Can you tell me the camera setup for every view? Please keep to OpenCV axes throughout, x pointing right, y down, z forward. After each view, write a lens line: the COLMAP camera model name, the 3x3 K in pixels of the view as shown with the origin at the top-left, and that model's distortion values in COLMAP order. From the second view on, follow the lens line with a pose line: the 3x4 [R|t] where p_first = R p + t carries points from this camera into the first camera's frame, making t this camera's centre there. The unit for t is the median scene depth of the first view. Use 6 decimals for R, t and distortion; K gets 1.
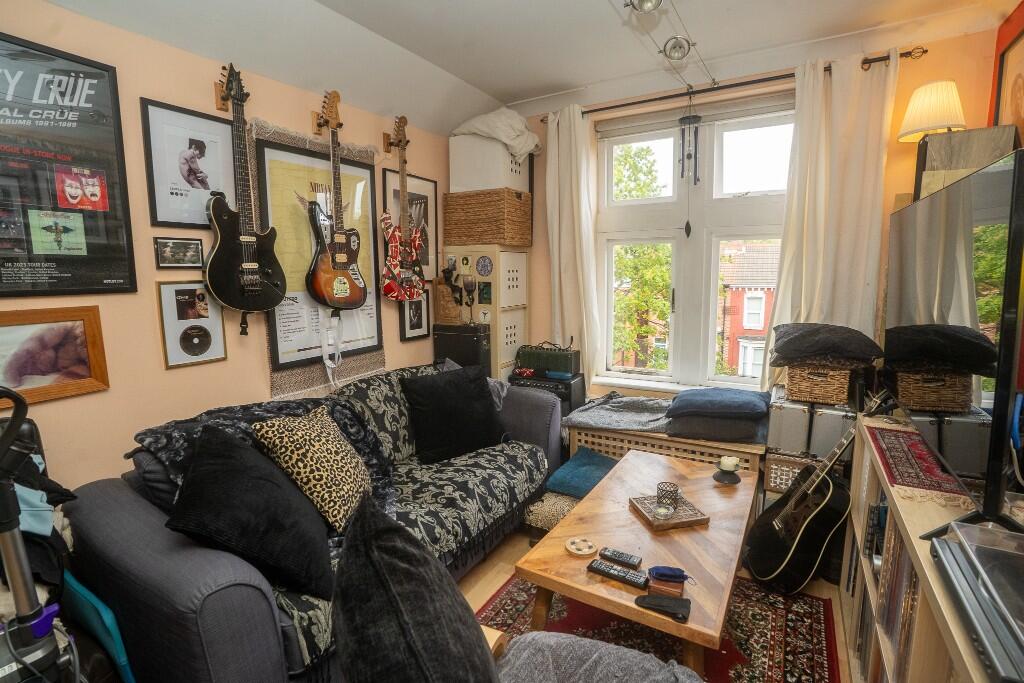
lens RADIAL K [[478.9, 0, 507.9], [0, 478.9, 340.4], [0, 0, 1]] dist [-0.080200, 0.032758]
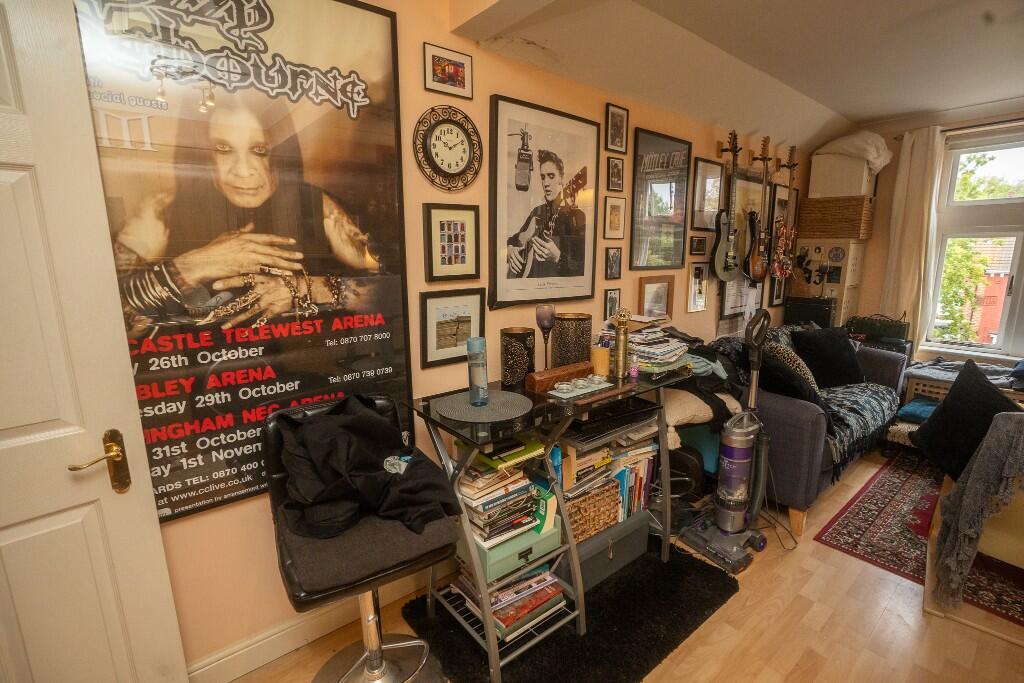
lens RADIAL K [[478.9, 0, 507.9], [0, 478.9, 340.4], [0, 0, 1]] dist [-0.080200, 0.032758]
pose [[0.936856, 0.073881, -0.341822, -0.525460], [-0.055505, 0.996453, 0.063246, 0.061291], [0.345283, -0.040280, 0.937634, -0.623507]]
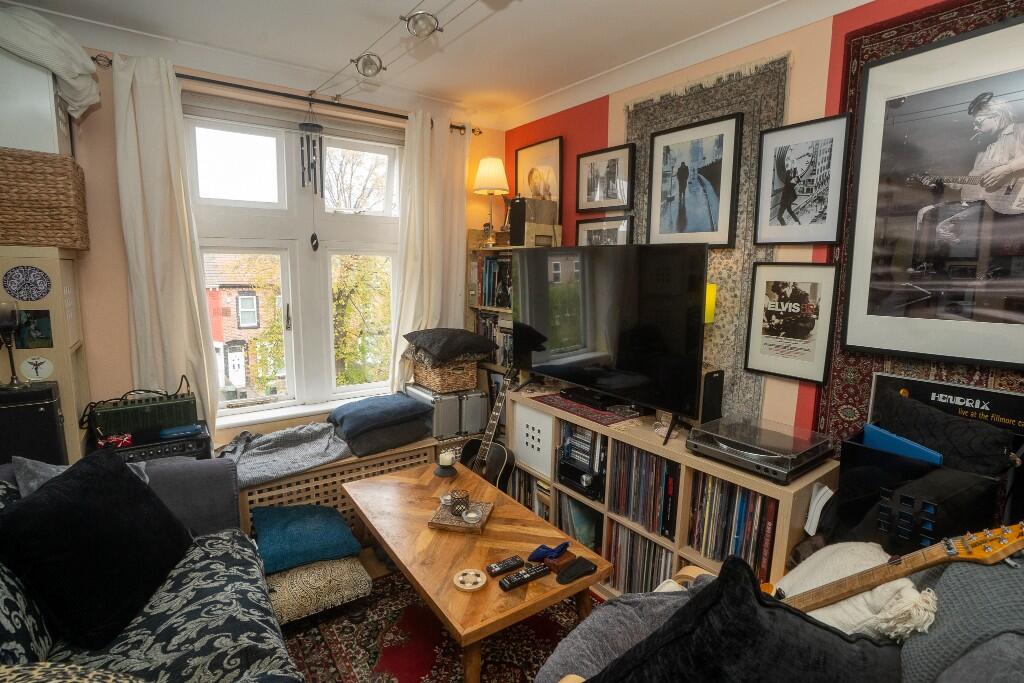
lens RADIAL K [[478.9, 0, 507.9], [0, 478.9, 340.4], [0, 0, 1]] dist [-0.080200, 0.032758]
pose [[0.397551, -0.115848, 0.910238, -0.386424], [0.114513, 0.990507, 0.076049, -0.073316], [-0.910407, 0.074001, 0.407043, 0.296429]]
